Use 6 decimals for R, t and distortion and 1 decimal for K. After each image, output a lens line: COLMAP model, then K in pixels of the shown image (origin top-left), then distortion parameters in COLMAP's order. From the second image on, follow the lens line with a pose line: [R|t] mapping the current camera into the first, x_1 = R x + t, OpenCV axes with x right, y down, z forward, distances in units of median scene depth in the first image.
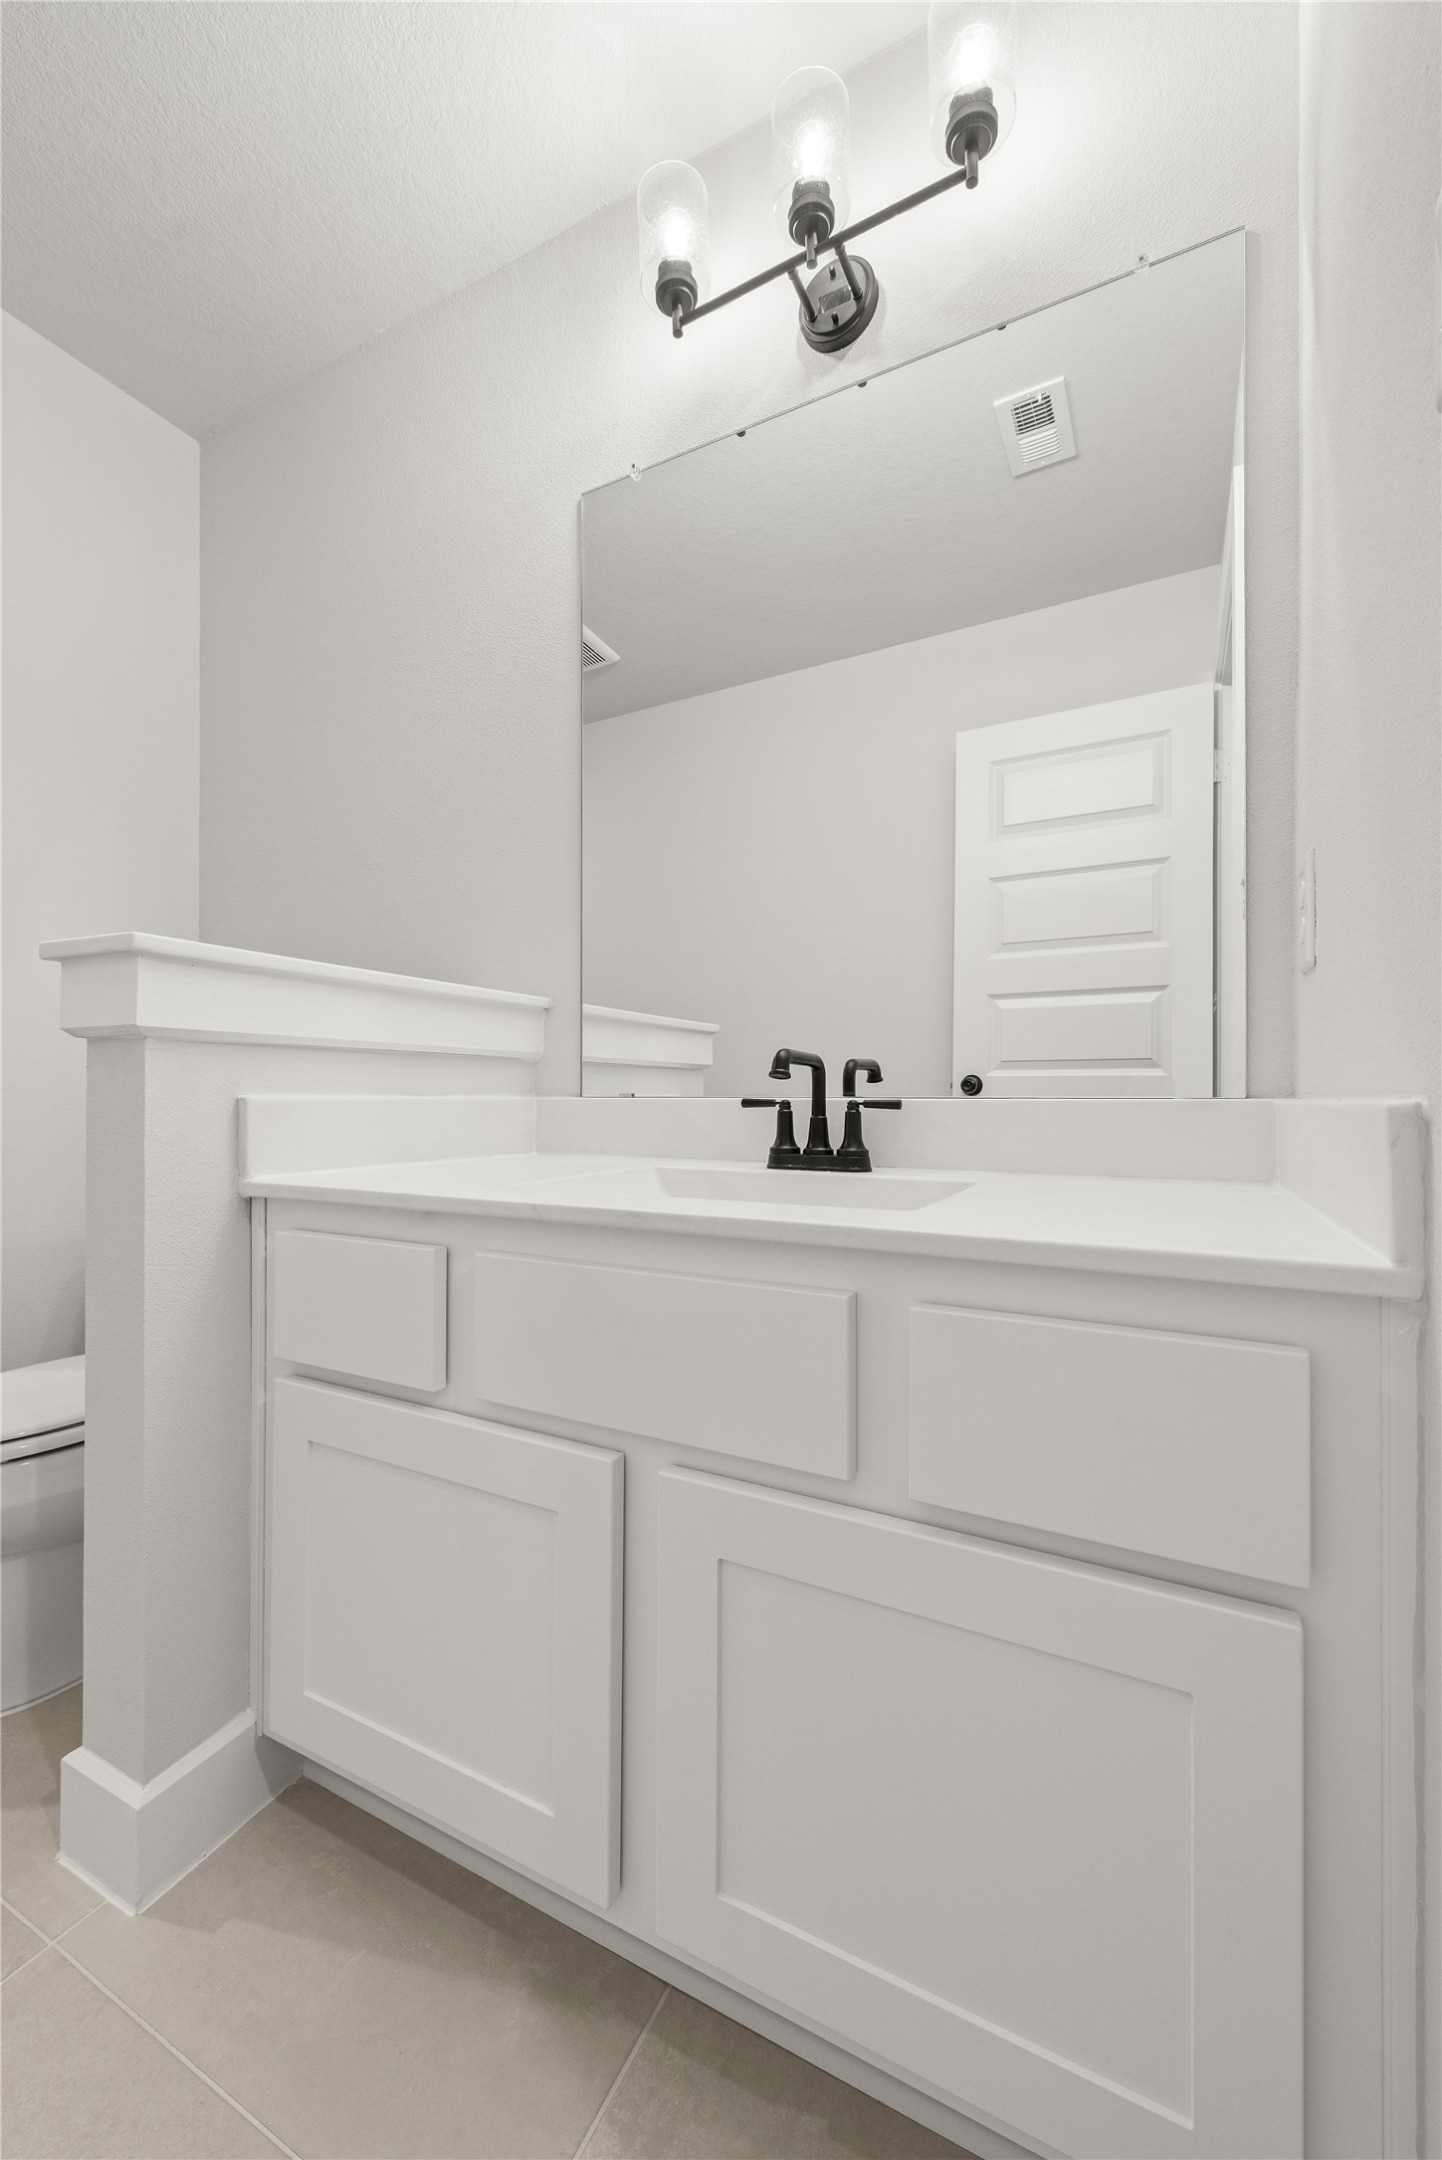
lens RADIAL K [[867.3, 0, 719.0], [0, 867.3, 1075.2], [0, 0, 1]] dist [0.009215, -0.001841]
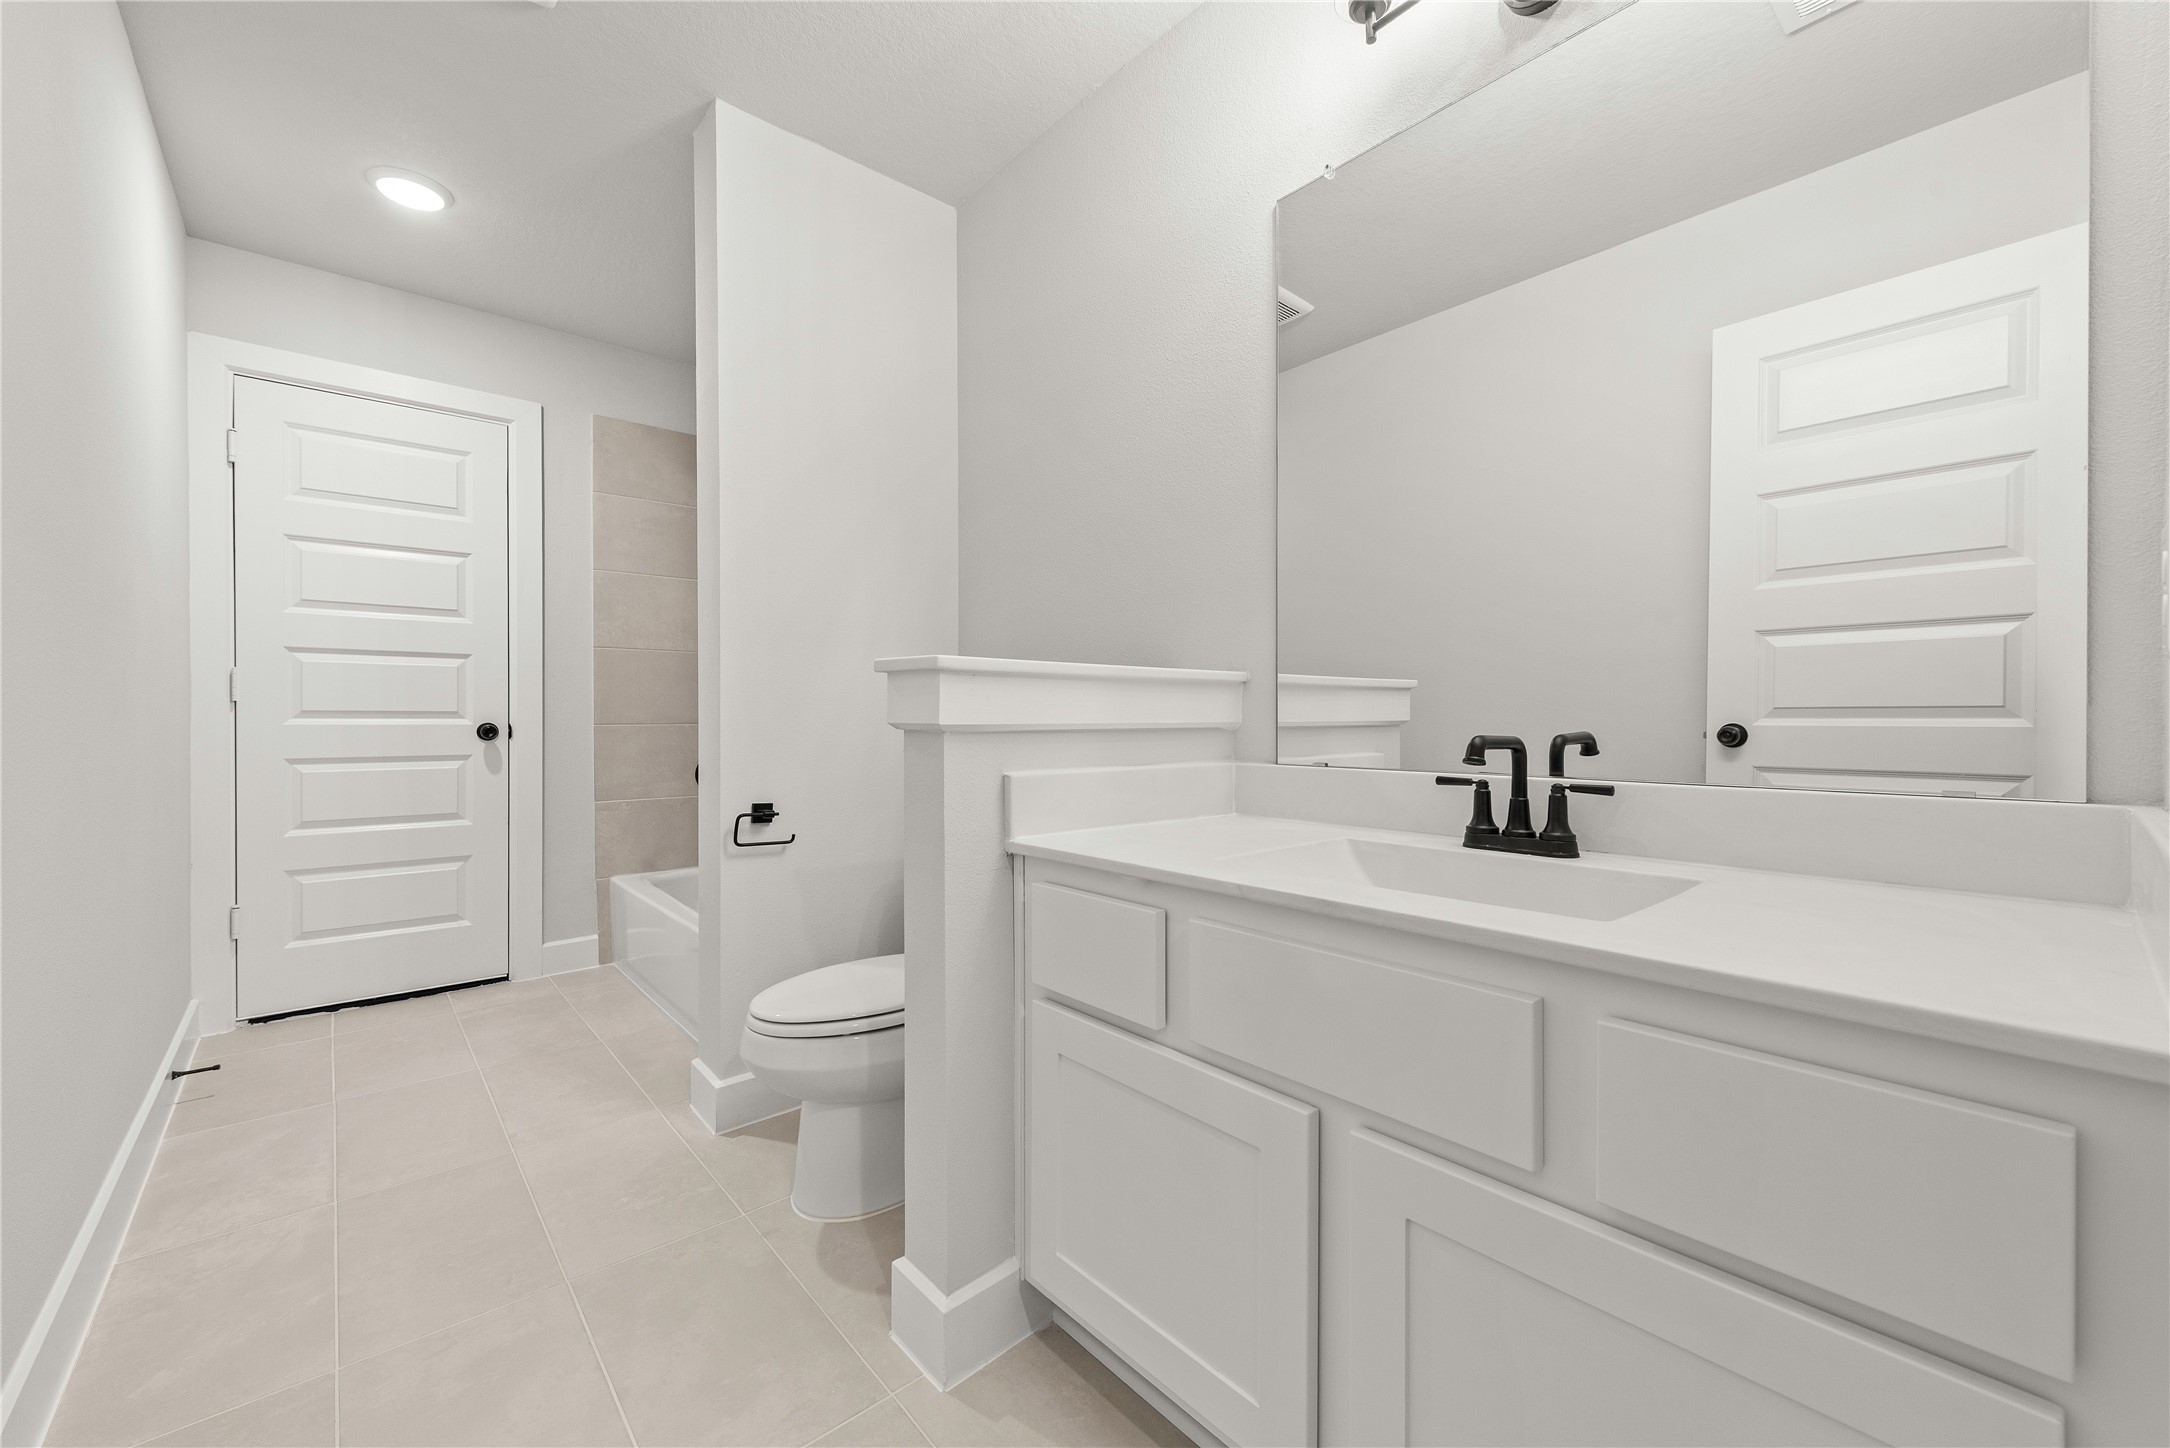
lens RADIAL K [[871.3, 0, 1088.1], [0, 871.3, 710.4], [0, 0, 1]] dist [0.009215, -0.001841]
pose [[0.933201, -0.000631, -0.359354, 0.013966], [0.004868, 0.999929, 0.010884, -0.069106], [0.359322, -0.011906, 0.933138, -0.116865]]
